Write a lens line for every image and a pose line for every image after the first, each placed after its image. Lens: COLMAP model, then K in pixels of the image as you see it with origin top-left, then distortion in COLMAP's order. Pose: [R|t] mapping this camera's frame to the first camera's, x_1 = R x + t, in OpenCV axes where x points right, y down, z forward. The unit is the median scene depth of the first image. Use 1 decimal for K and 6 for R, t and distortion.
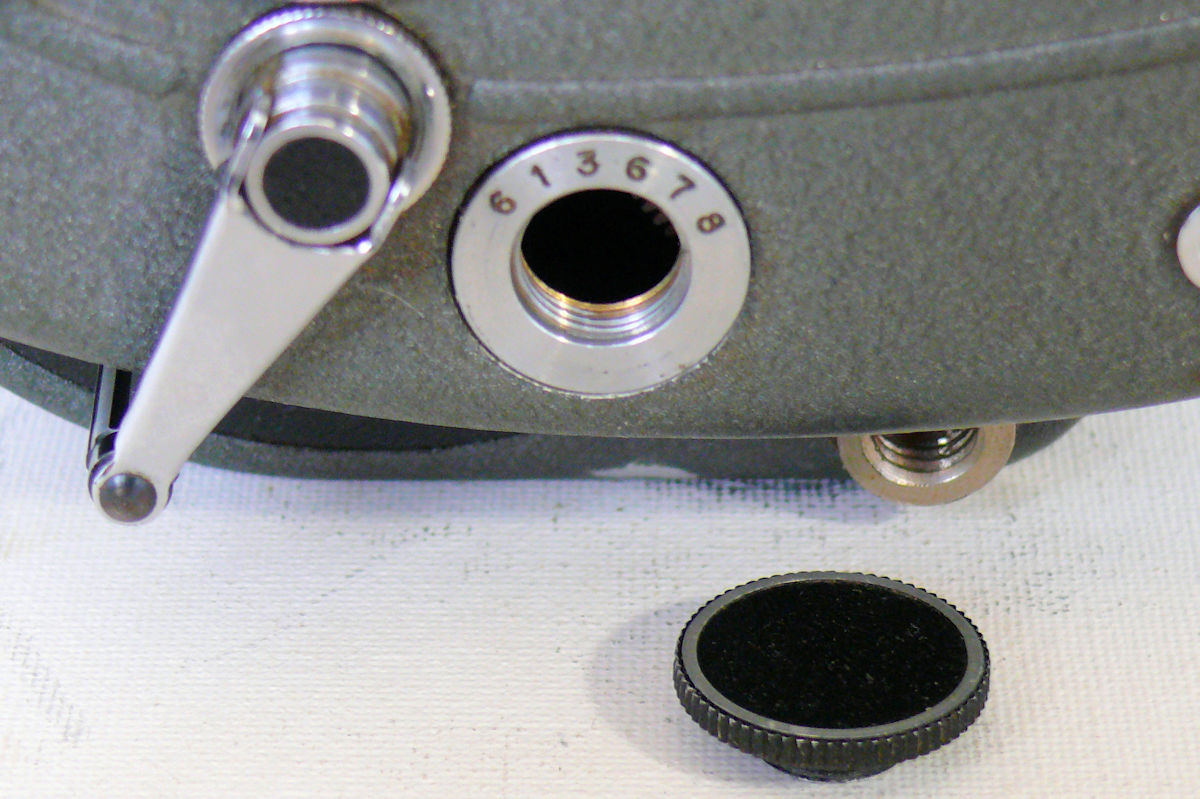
lens RADIAL K [[4057.4, 0, 600.0], [0, 4057.4, 399.2], [0, 0, 1]] dist [0.074813, 0.000000]
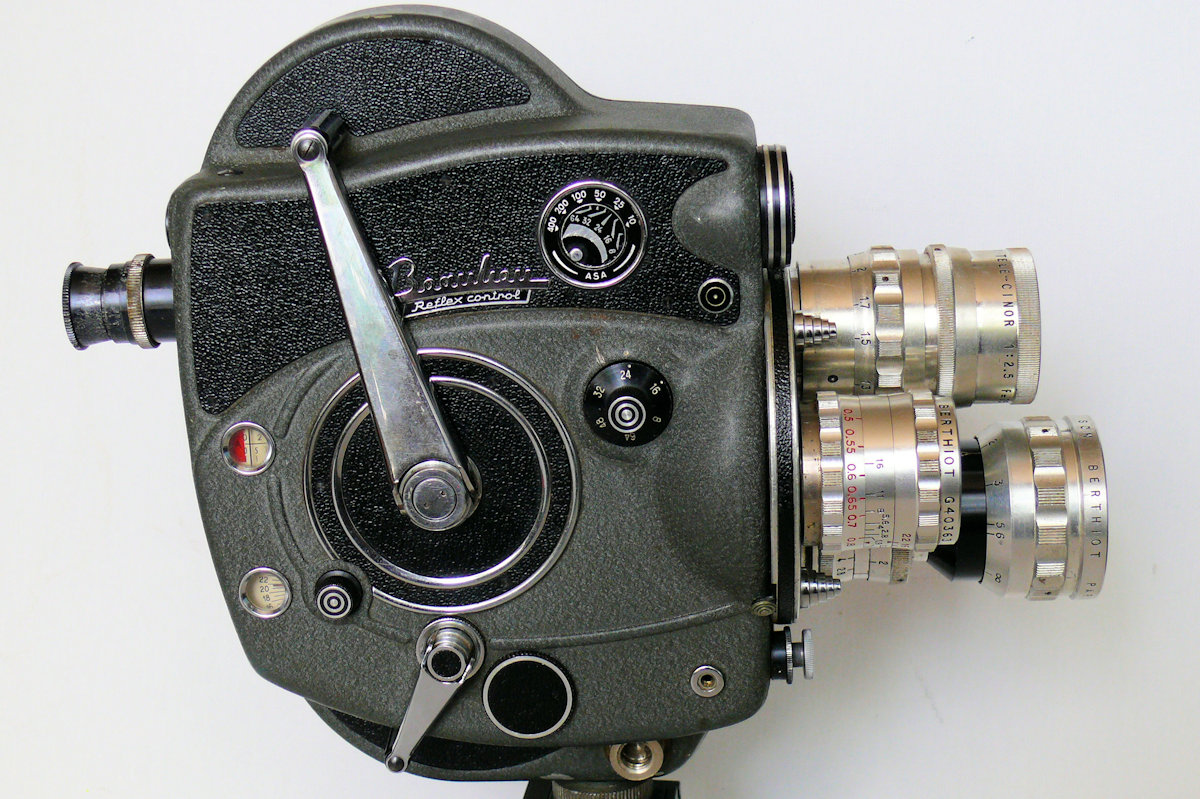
lens RADIAL K [[2039.4, 0, 599.8], [0, 2039.4, 399.9], [0, 0, 1]] dist [-0.002215, 0.000000]
pose [[0.999687, -0.025013, 0.000363, 0.070819], [0.024363, 0.970235, -0.240936, 0.155652], [0.005675, 0.240870, 0.970541, -0.818042]]
